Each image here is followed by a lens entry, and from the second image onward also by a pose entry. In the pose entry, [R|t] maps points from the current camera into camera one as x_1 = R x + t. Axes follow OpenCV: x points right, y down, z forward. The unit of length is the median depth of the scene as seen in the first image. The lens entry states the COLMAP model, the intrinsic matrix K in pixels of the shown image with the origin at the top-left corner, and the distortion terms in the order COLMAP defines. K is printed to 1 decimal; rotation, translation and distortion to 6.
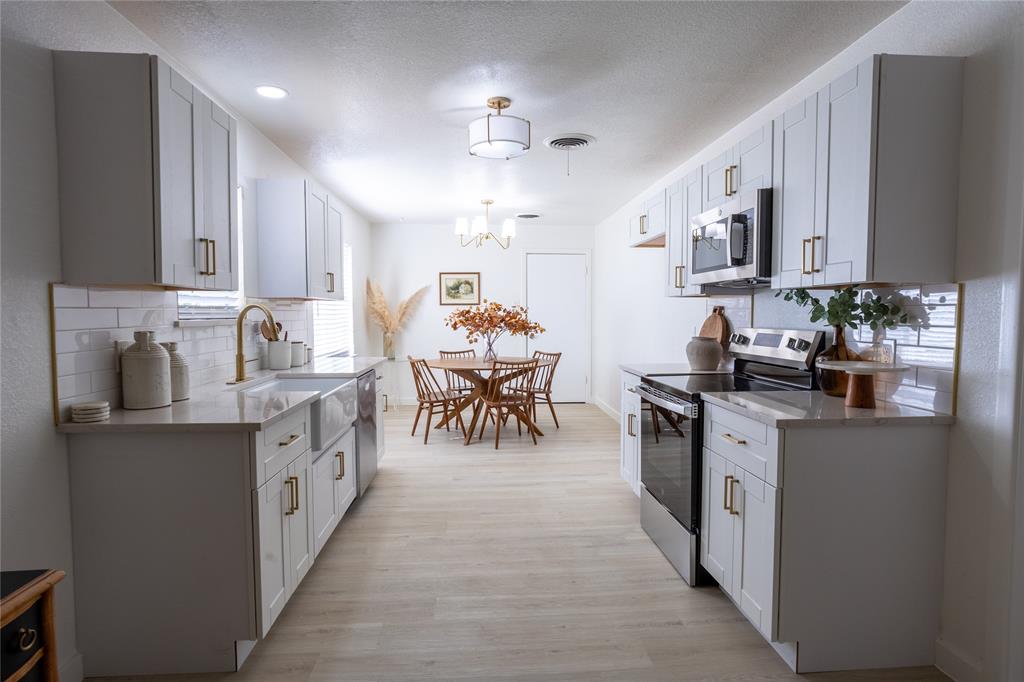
lens RADIAL K [[548.1, 0, 521.2], [0, 548.1, 340.4], [0, 0, 1]] dist [-0.040944, 0.017847]
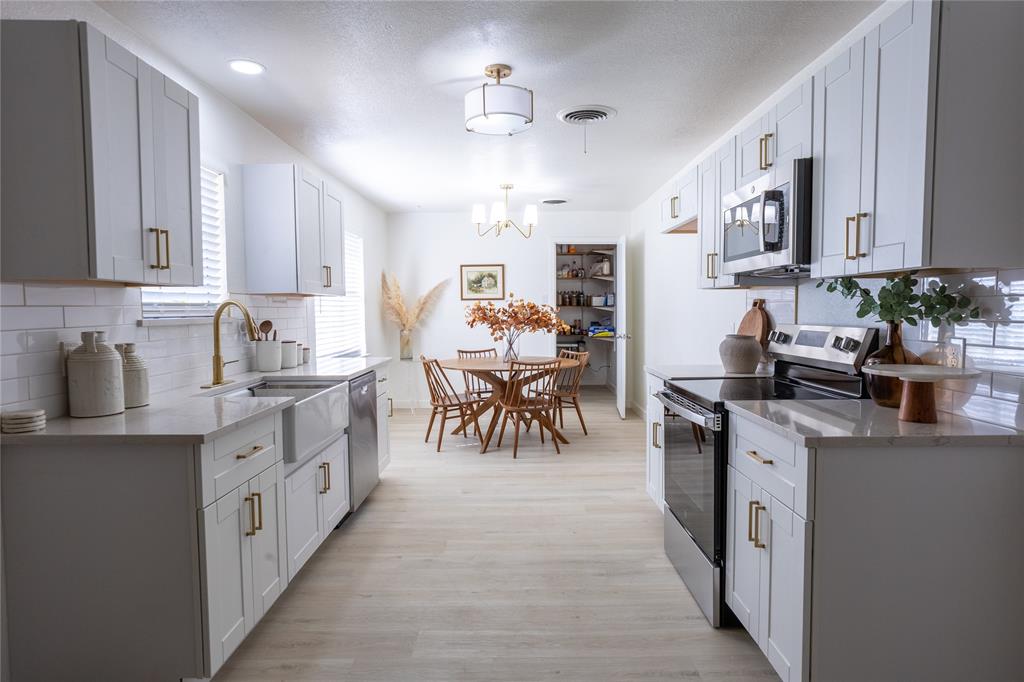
lens RADIAL K [[585.0, 0, 521.2], [0, 585.0, 340.6], [0, 0, 1]] dist [-0.030956, 0.017752]
pose [[0.997086, -0.002176, -0.076249, 0.070277], [0.002598, 0.999982, 0.005440, -0.003549], [0.076236, -0.005622, 0.997074, 0.060283]]
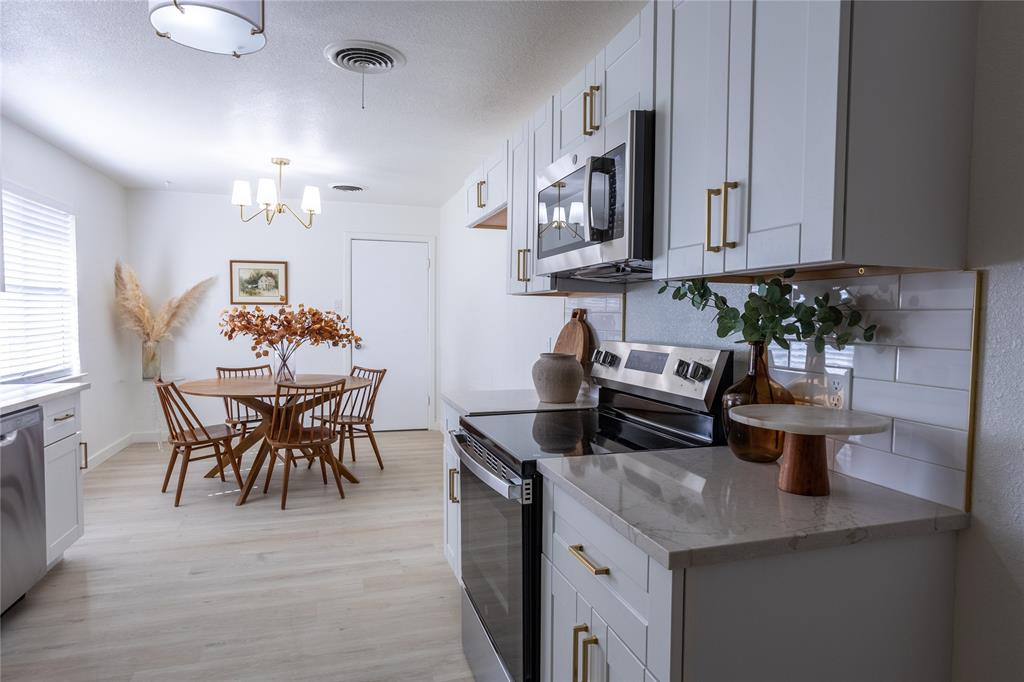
lens RADIAL K [[585.0, 0, 527.7], [0, 585.0, 344.9], [0, 0, 1]] dist [-0.030956, 0.017752]
pose [[0.972536, -0.001589, 0.232749, 0.152628], [0.001750, 0.999998, -0.000484, -0.020083], [-0.232747, 0.000878, 0.972537, 0.351157]]
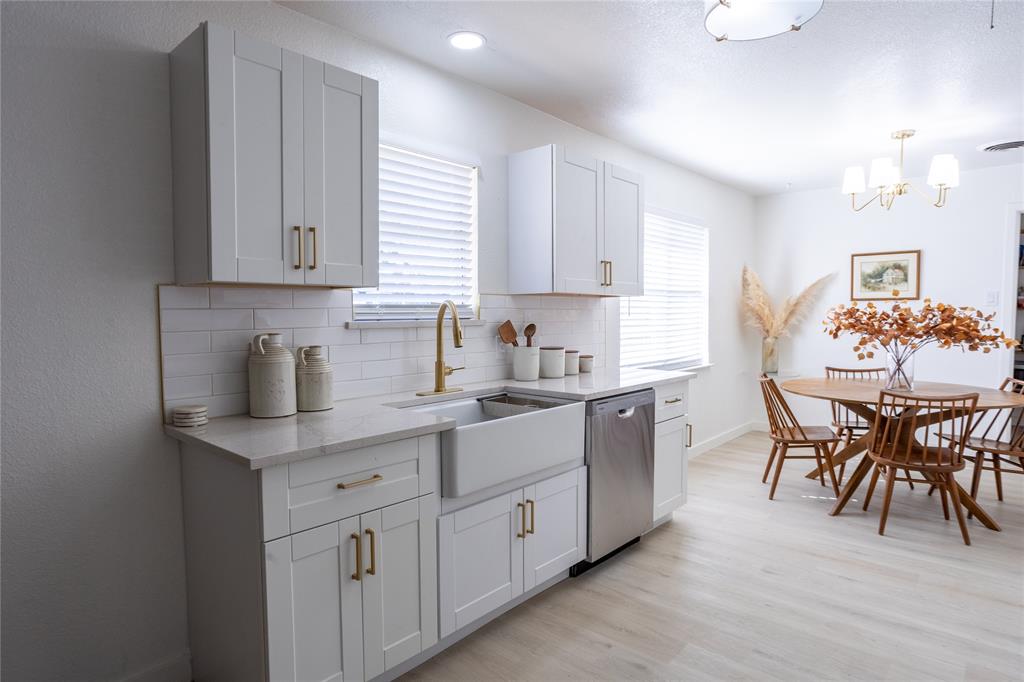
lens RADIAL K [[585.0, 0, 515.2], [0, 585.0, 342.3], [0, 0, 1]] dist [-0.030956, 0.017752]
pose [[0.693781, 0.037049, -0.719233, 0.227512], [-0.034401, 0.999241, 0.018288, -0.025259], [0.719364, 0.012054, 0.694529, 0.446116]]
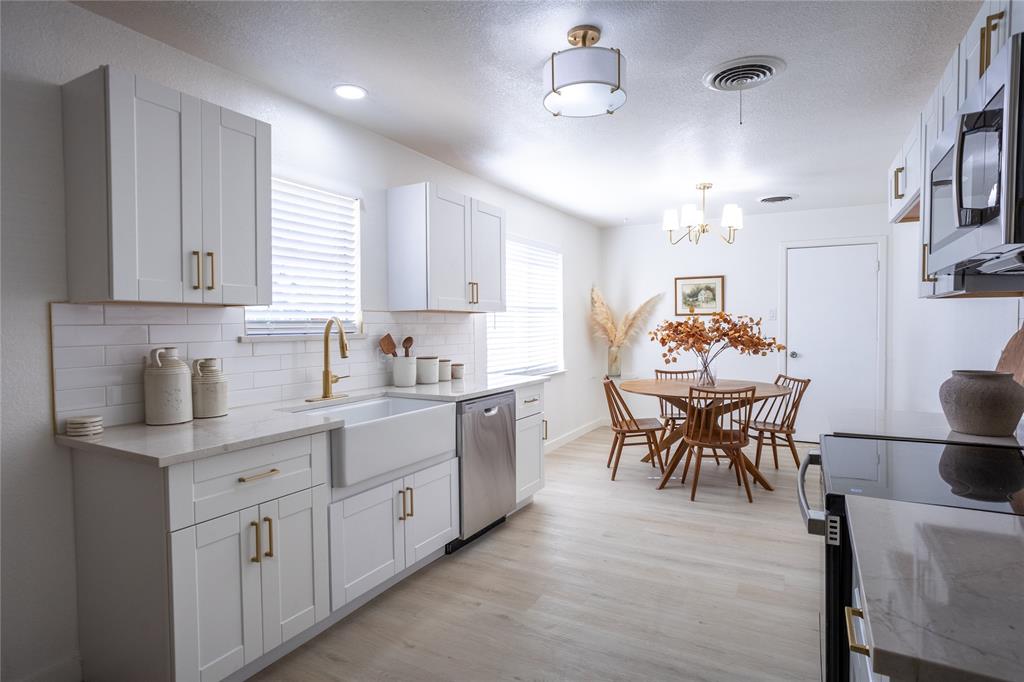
lens RADIAL K [[548.1, 0, 517.7], [0, 548.1, 341.6], [0, 0, 1]] dist [-0.040944, 0.017847]
pose [[0.835327, 0.013404, -0.549590, 0.297371], [-0.022808, 0.999687, -0.010284, -0.023712], [0.549280, 0.021125, 0.835371, 0.377653]]
